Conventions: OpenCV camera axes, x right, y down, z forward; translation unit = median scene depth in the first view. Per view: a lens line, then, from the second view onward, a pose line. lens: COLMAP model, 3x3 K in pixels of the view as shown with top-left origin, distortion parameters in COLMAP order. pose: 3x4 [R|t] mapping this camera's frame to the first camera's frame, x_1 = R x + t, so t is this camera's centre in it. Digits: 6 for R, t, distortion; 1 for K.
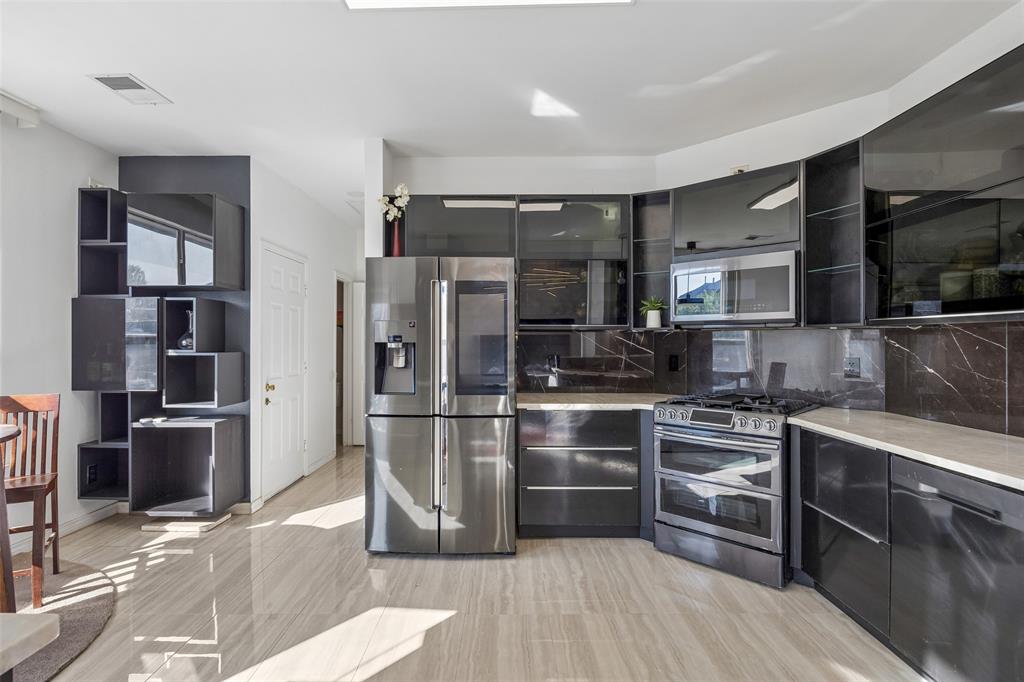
lens RADIAL K [[507.9, 0, 506.9], [0, 507.9, 343.2], [0, 0, 1]] dist [0.000751, -0.000297]
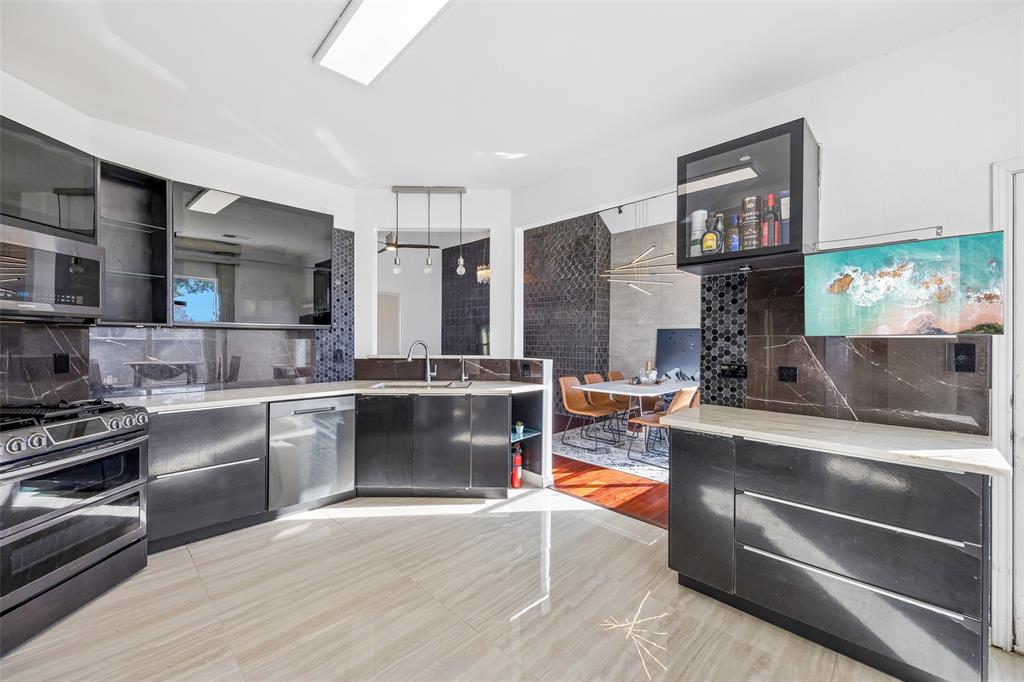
lens RADIAL K [[406.5, 0, 506.2], [0, 406.5, 343.6], [0, 0, 1]] dist [0.001451, -0.000824]
pose [[-0.701800, -0.012010, 0.712273, -0.512934], [-0.003625, 0.999905, 0.013288, -0.005478], [-0.712365, 0.006744, -0.701777, 0.891317]]
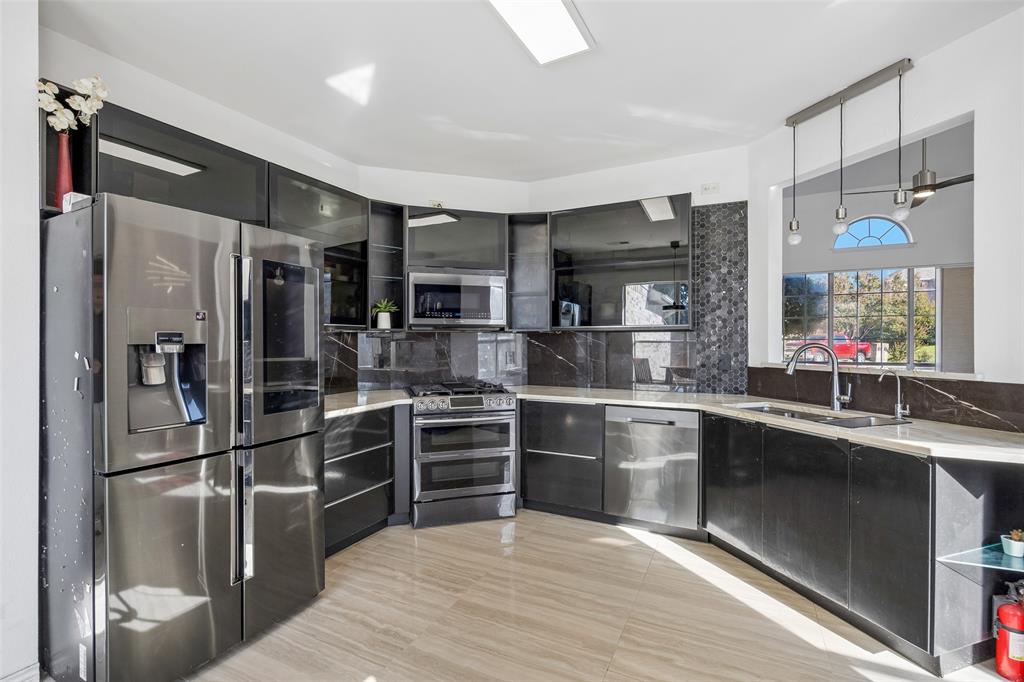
lens RADIAL K [[456.5, 0, 507.1], [0, 456.5, 341.9], [0, 0, 1]] dist [-0.004327, -0.000976]
pose [[0.463180, -0.004330, 0.886254, -0.502683], [0.004703, 0.999986, 0.002427, -0.003710], [-0.886252, 0.003044, 0.463194, 0.362712]]
